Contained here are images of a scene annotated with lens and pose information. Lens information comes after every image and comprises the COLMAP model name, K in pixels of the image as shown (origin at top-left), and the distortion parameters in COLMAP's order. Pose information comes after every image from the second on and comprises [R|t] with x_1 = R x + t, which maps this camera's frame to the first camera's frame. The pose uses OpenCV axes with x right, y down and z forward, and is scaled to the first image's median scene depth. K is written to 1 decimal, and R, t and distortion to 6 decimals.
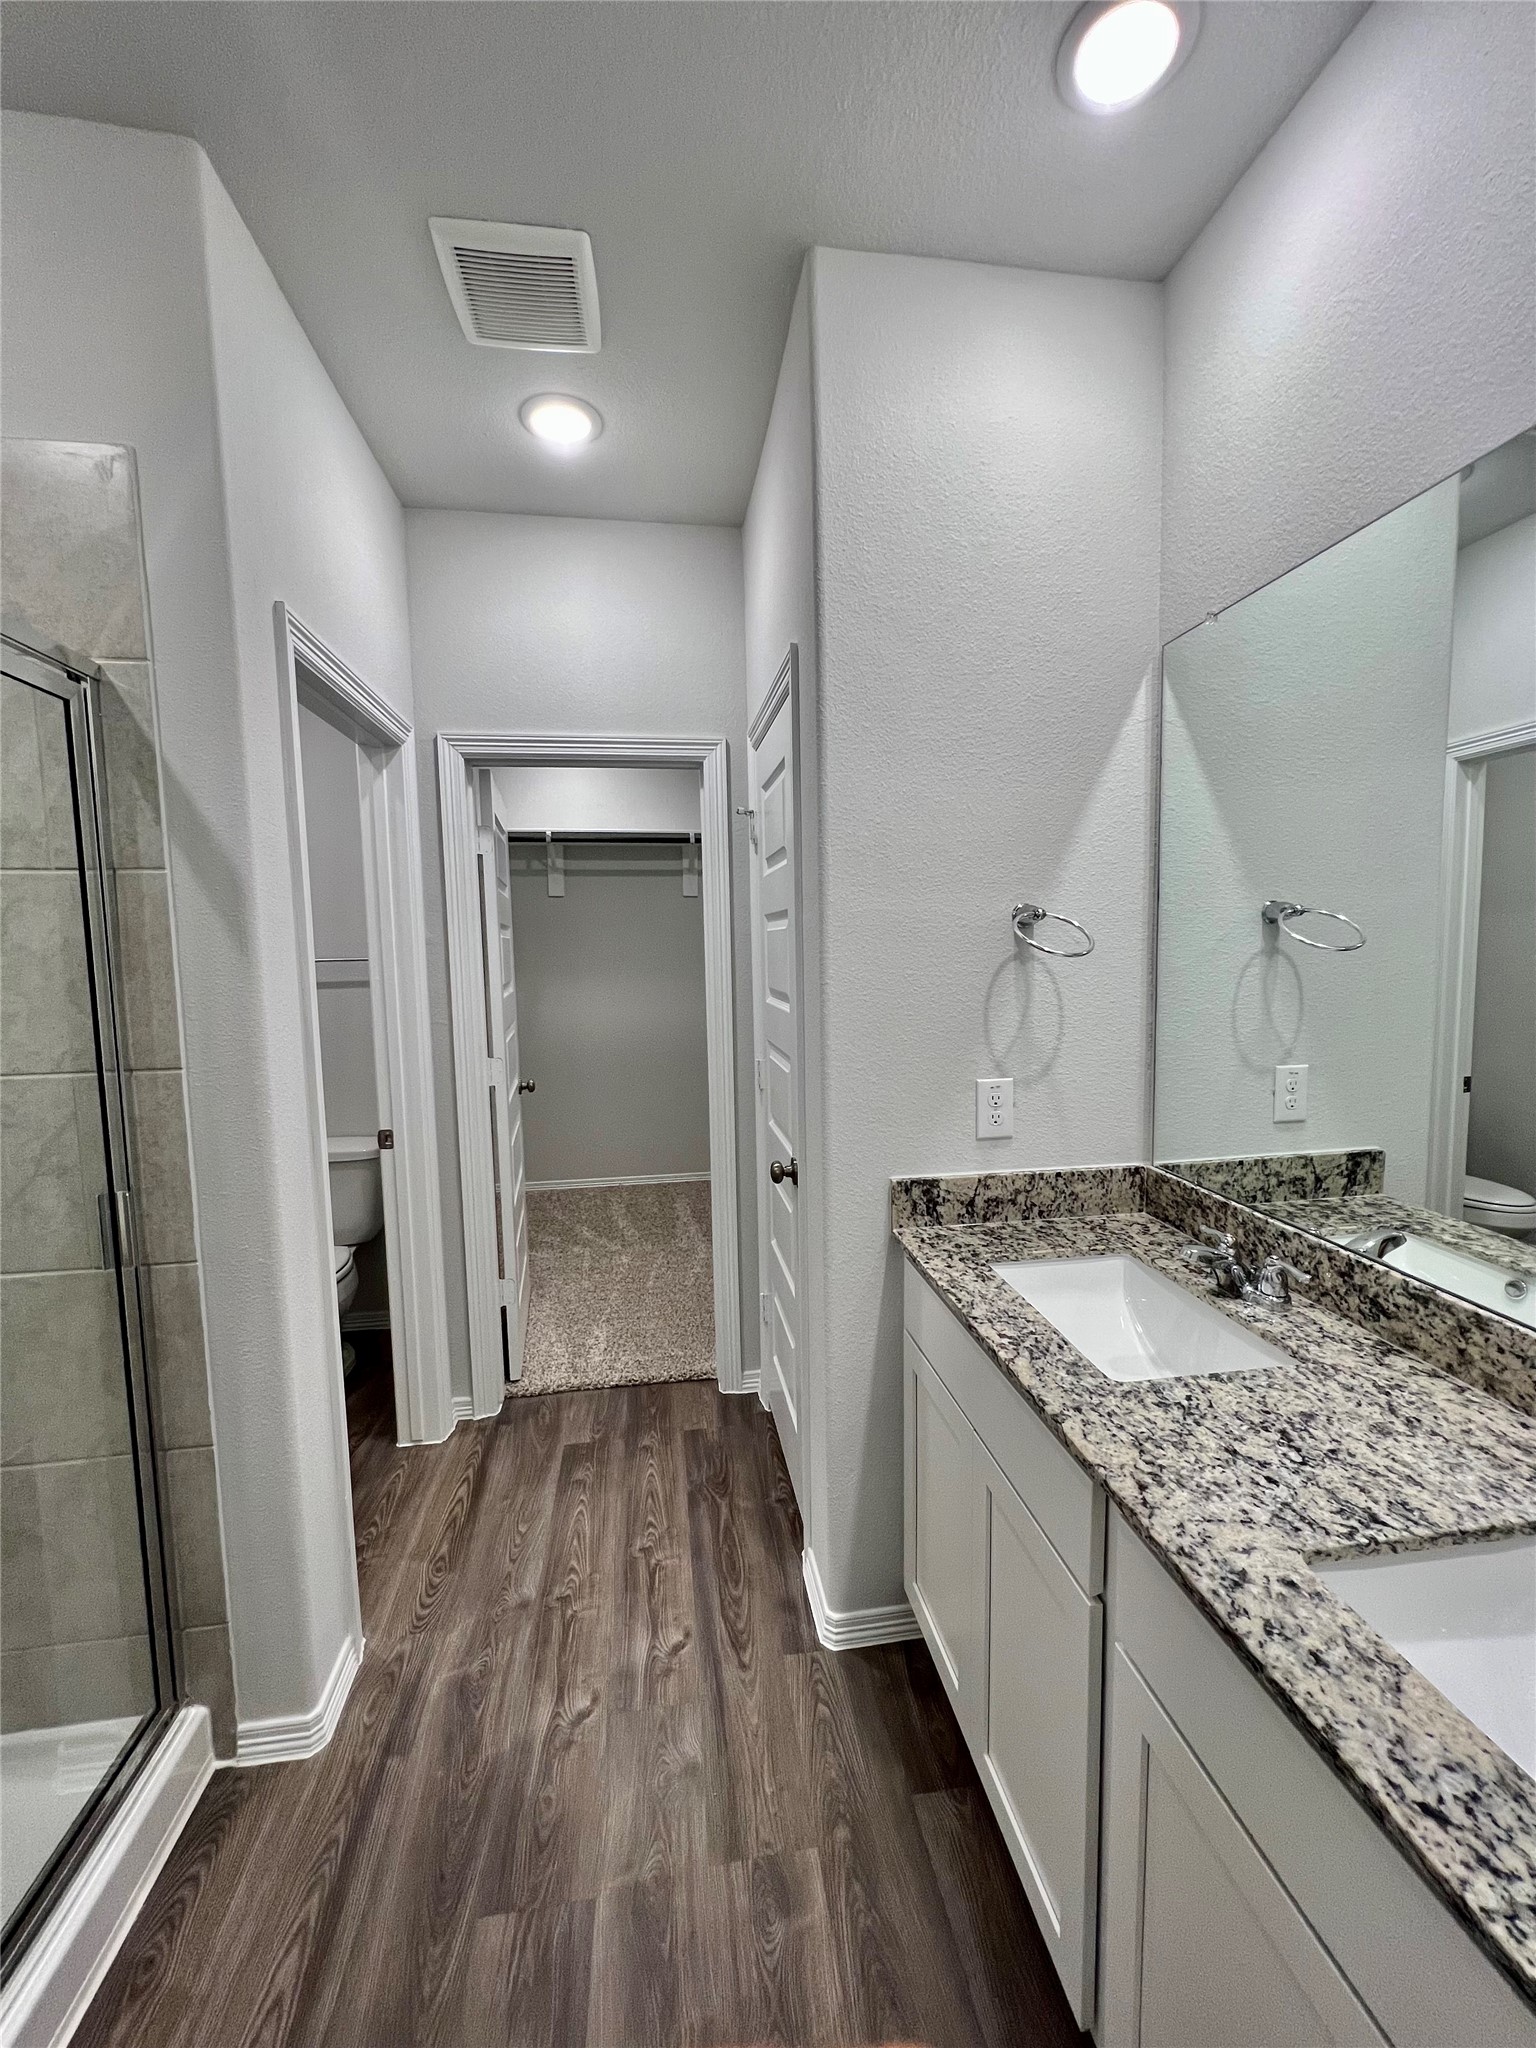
lens RADIAL K [[821.1, 0, 769.8], [0, 821.1, 1020.7], [0, 0, 1]] dist [-0.002687, 0.000907]
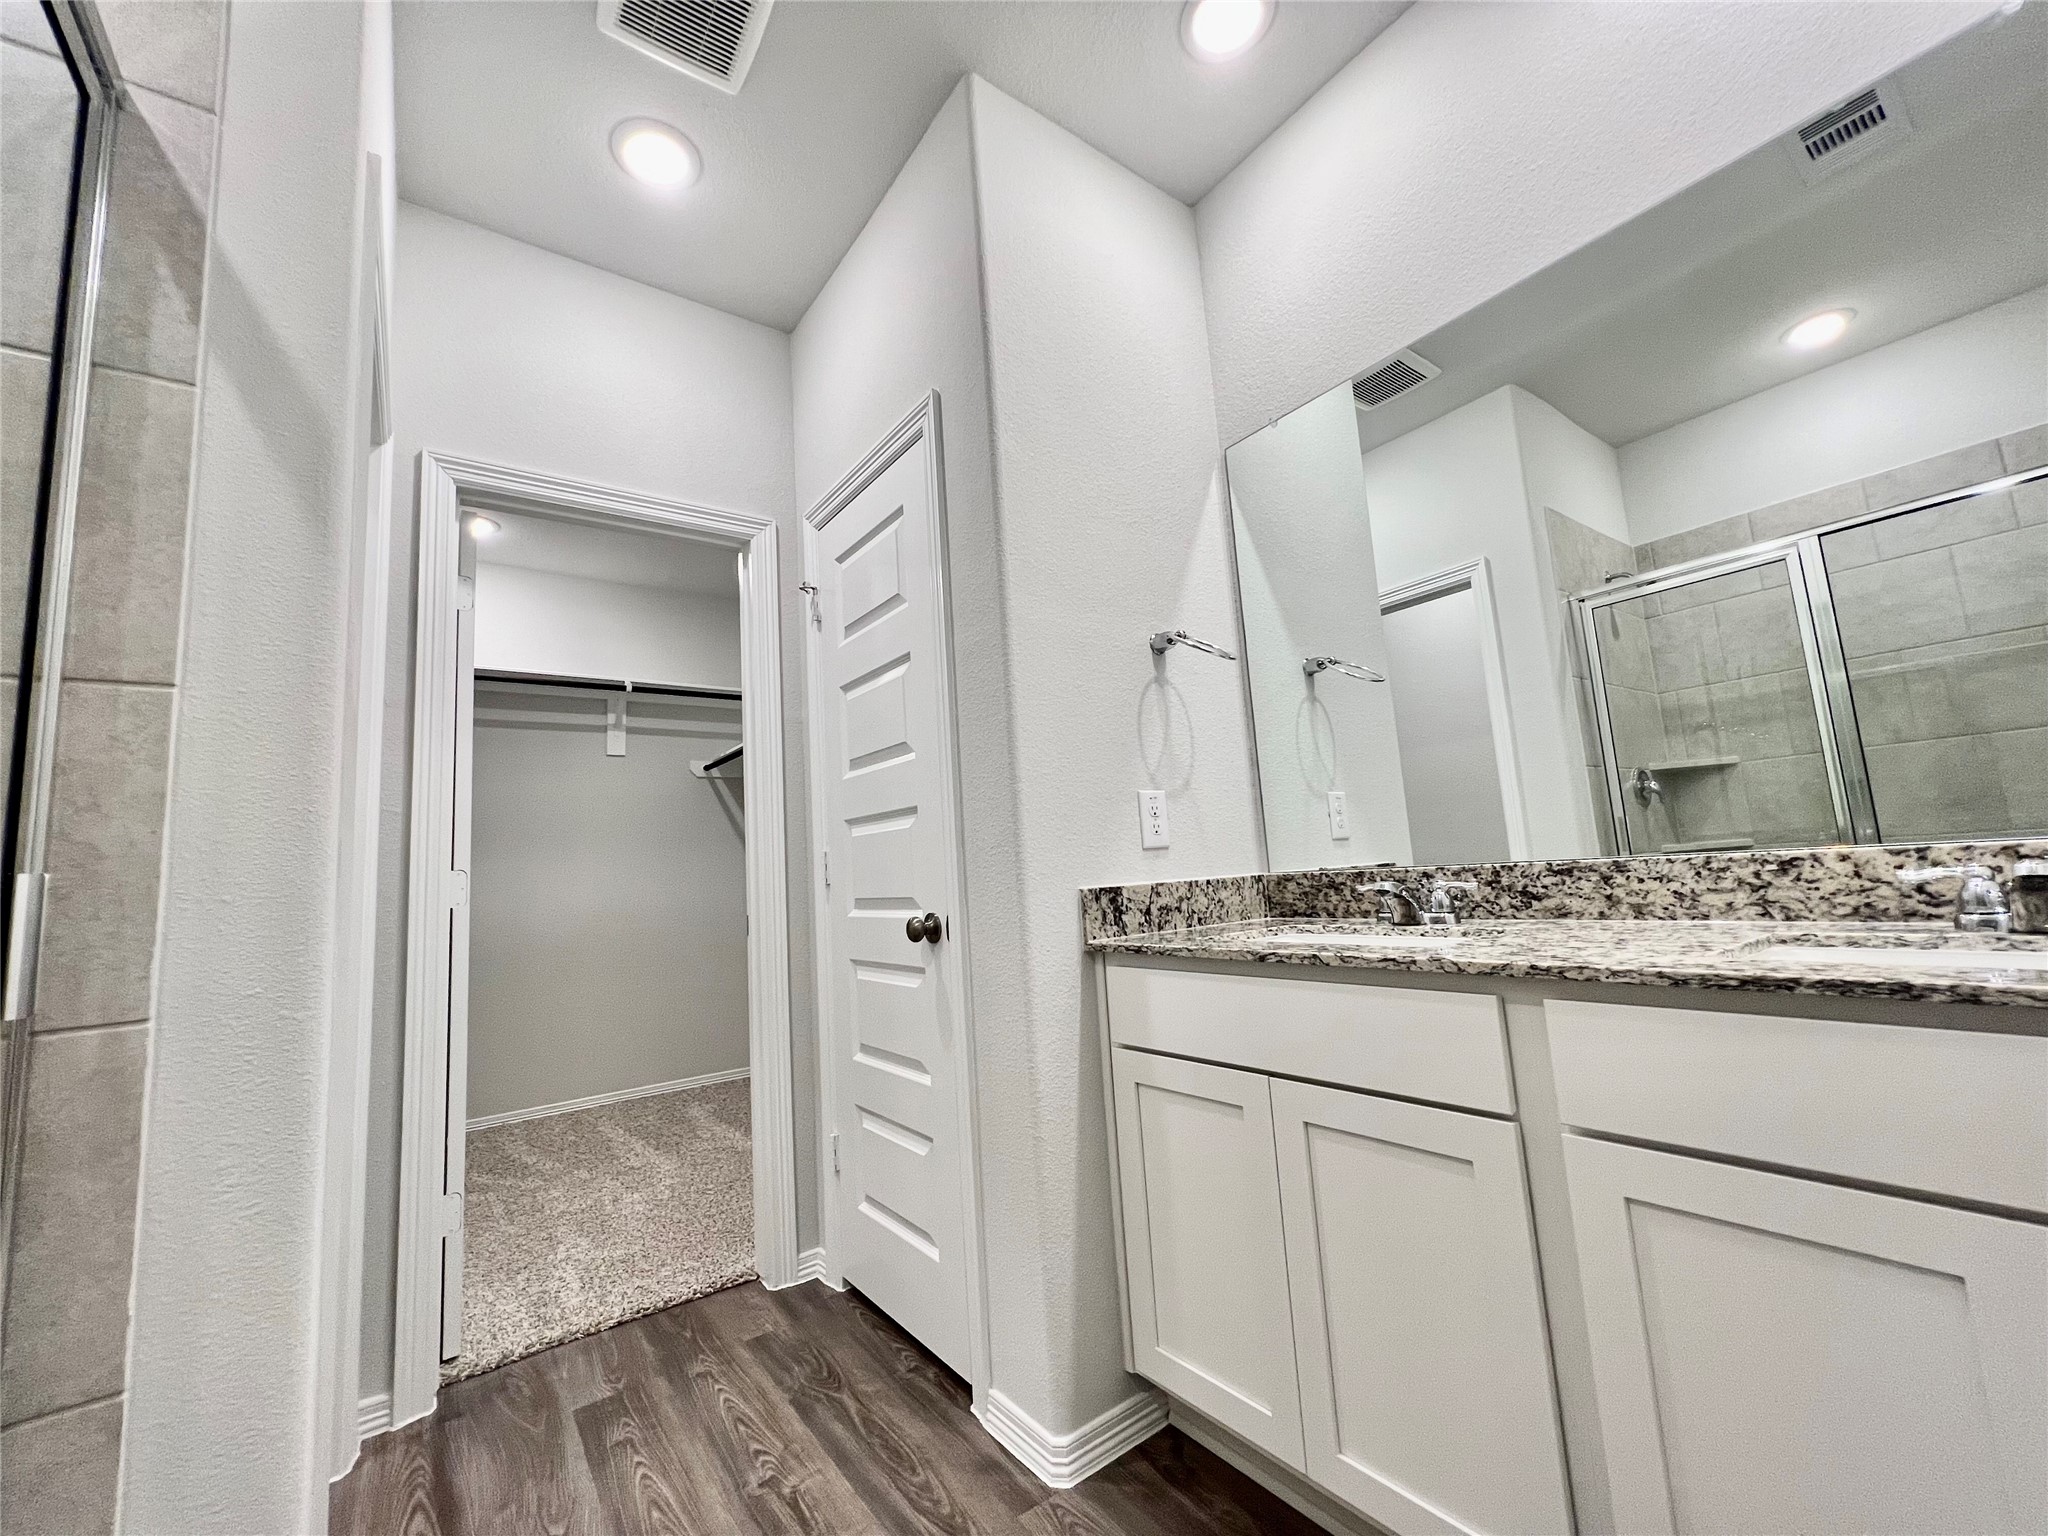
lens RADIAL K [[824.3, 0, 1018.0], [0, 824.3, 765.2], [0, 0, 1]] dist [0.001288, 0.000338]
pose [[0.886764, 0.022889, 0.461656, -0.360743], [0.086912, 0.972701, -0.215171, 0.247889], [-0.453978, 0.230929, 0.860567, 0.160285]]
